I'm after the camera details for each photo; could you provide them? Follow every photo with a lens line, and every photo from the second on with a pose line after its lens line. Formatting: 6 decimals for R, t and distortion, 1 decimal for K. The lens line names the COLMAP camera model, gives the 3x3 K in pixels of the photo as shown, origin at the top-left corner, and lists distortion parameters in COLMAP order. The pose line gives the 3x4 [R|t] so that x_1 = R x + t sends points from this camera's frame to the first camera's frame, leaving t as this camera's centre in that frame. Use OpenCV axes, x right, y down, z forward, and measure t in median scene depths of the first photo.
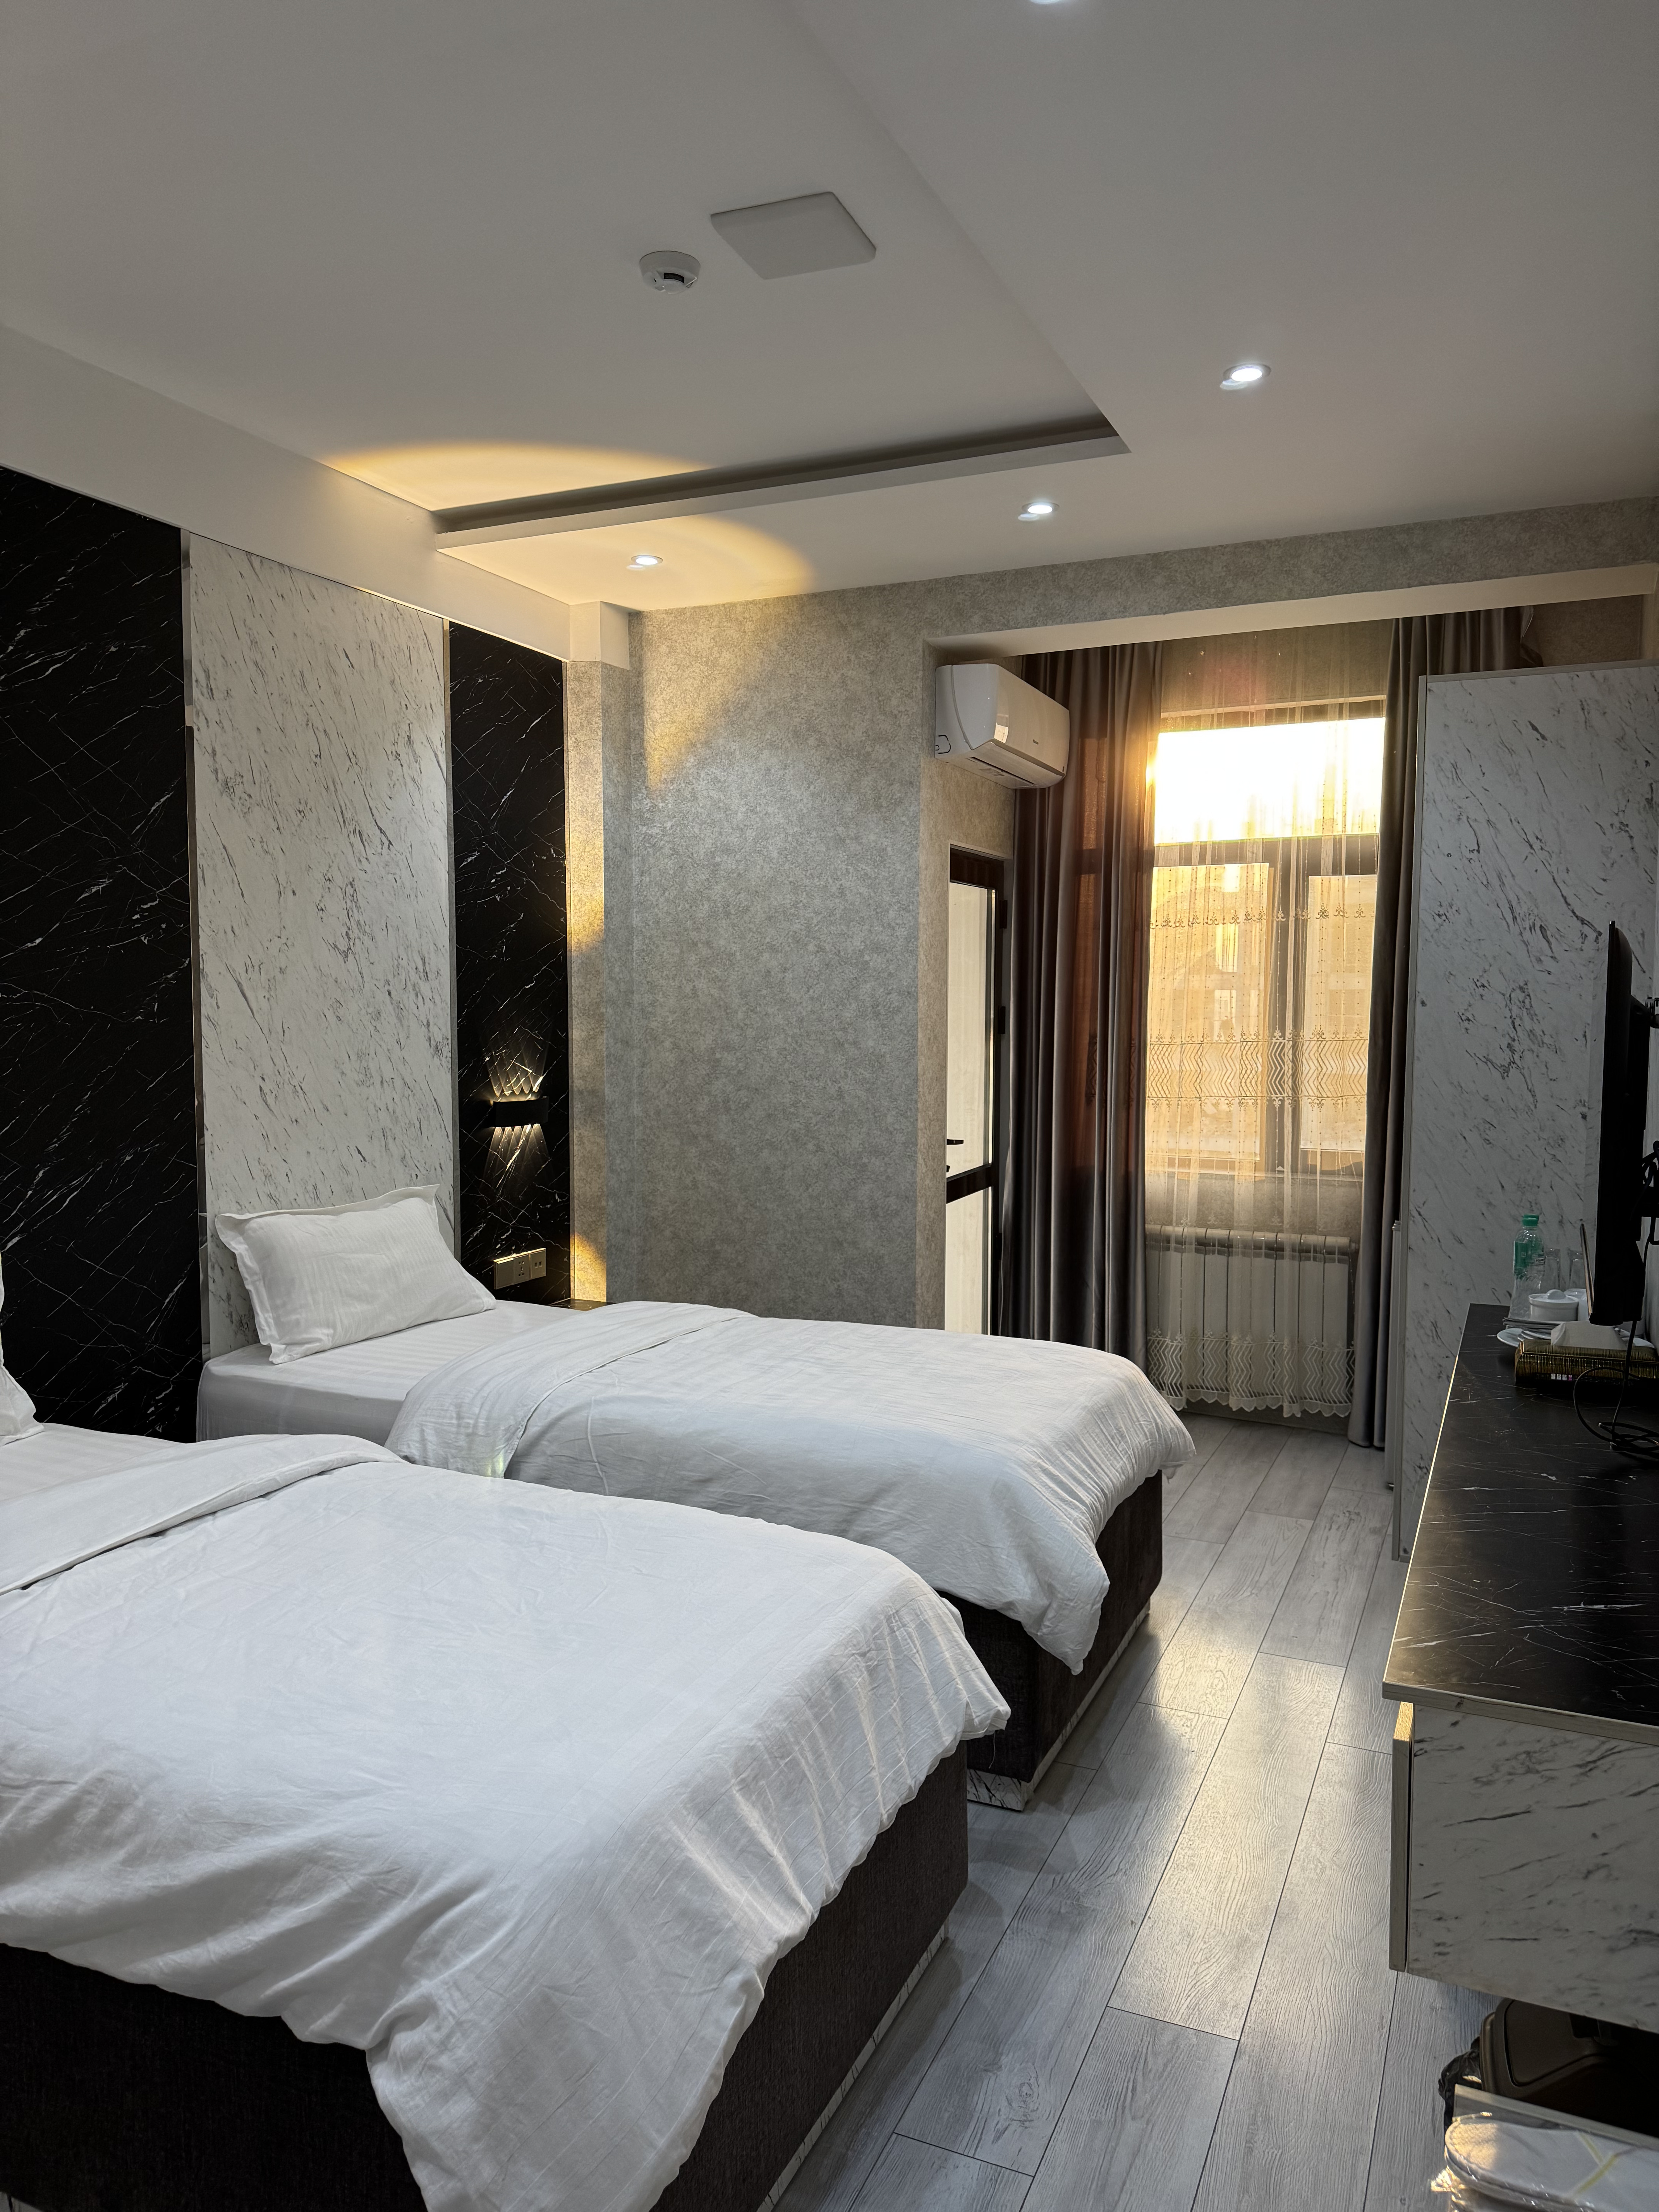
lens RADIAL K [[1546.5, 0, 831.0], [0, 1546.5, 1104.1], [0, 0, 1]] dist [0.058437, -0.092244]
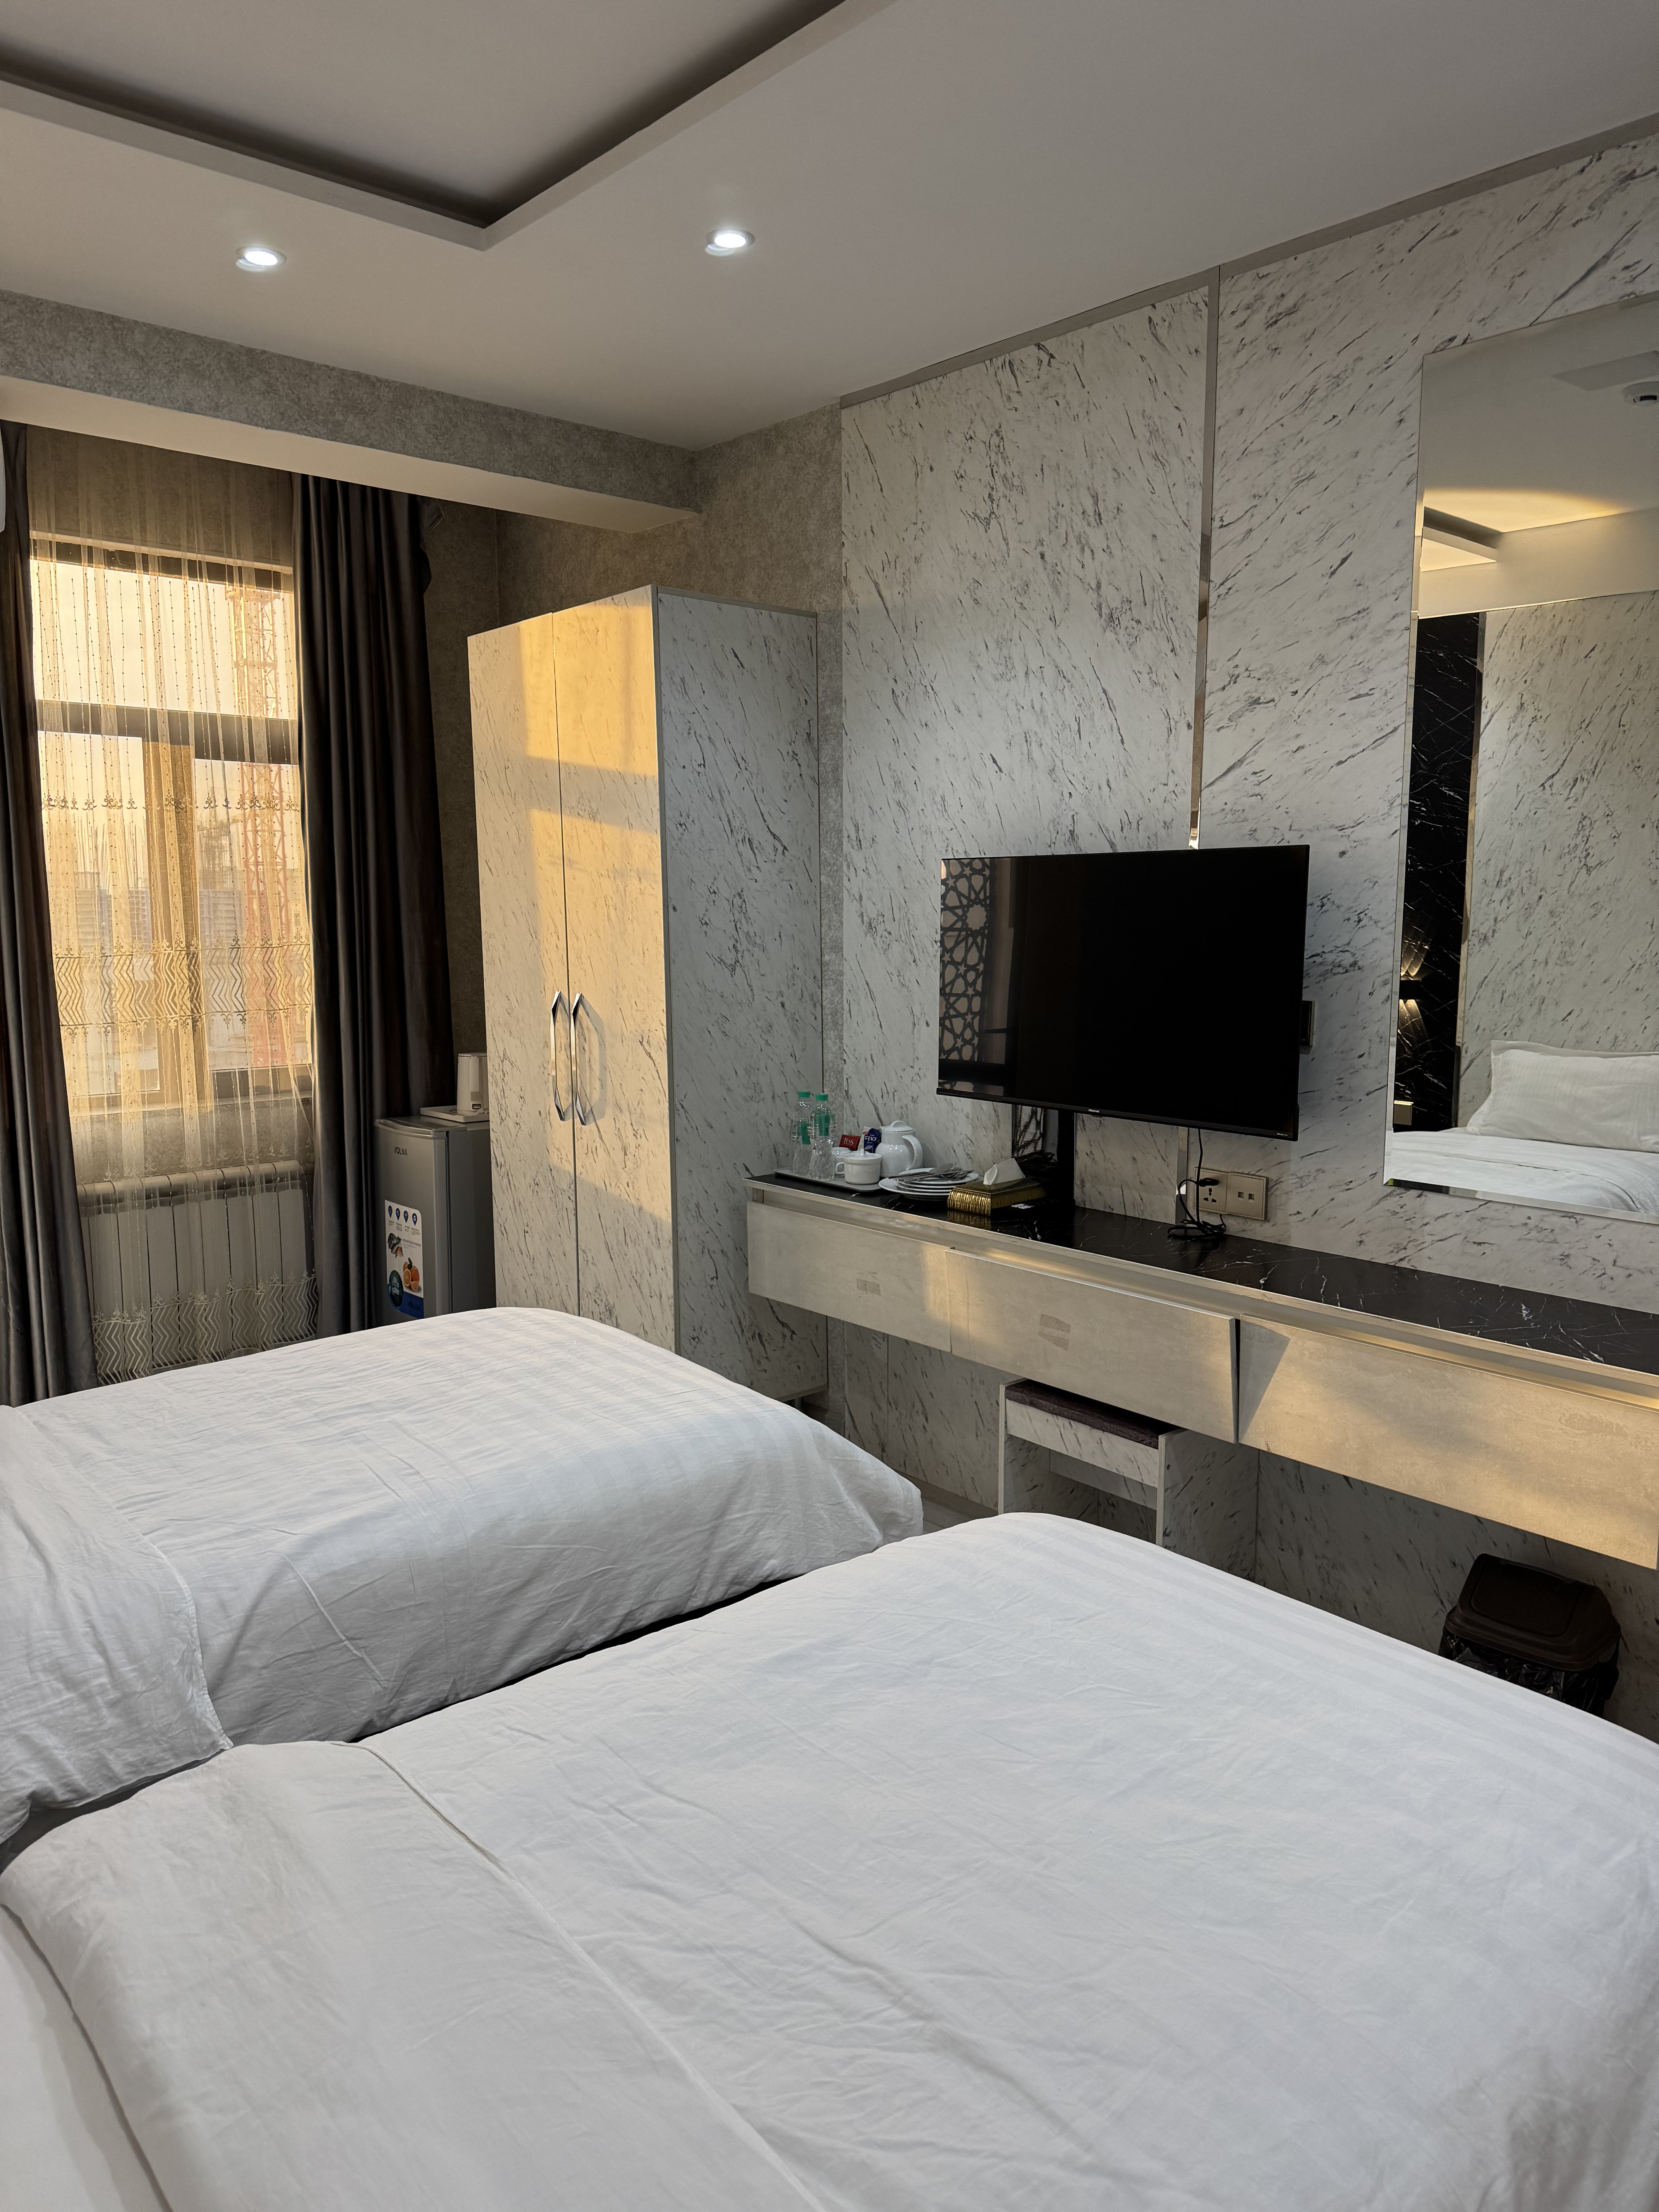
lens RADIAL K [[1546.5, 0, 832.2], [0, 1546.5, 1118.9], [0, 0, 1]] dist [0.058437, -0.092244]
pose [[0.409965, -0.133399, 0.902294, -0.474824], [0.062381, 0.991031, 0.118175, -0.036138], [-0.909966, 0.007839, 0.414609, 0.414871]]
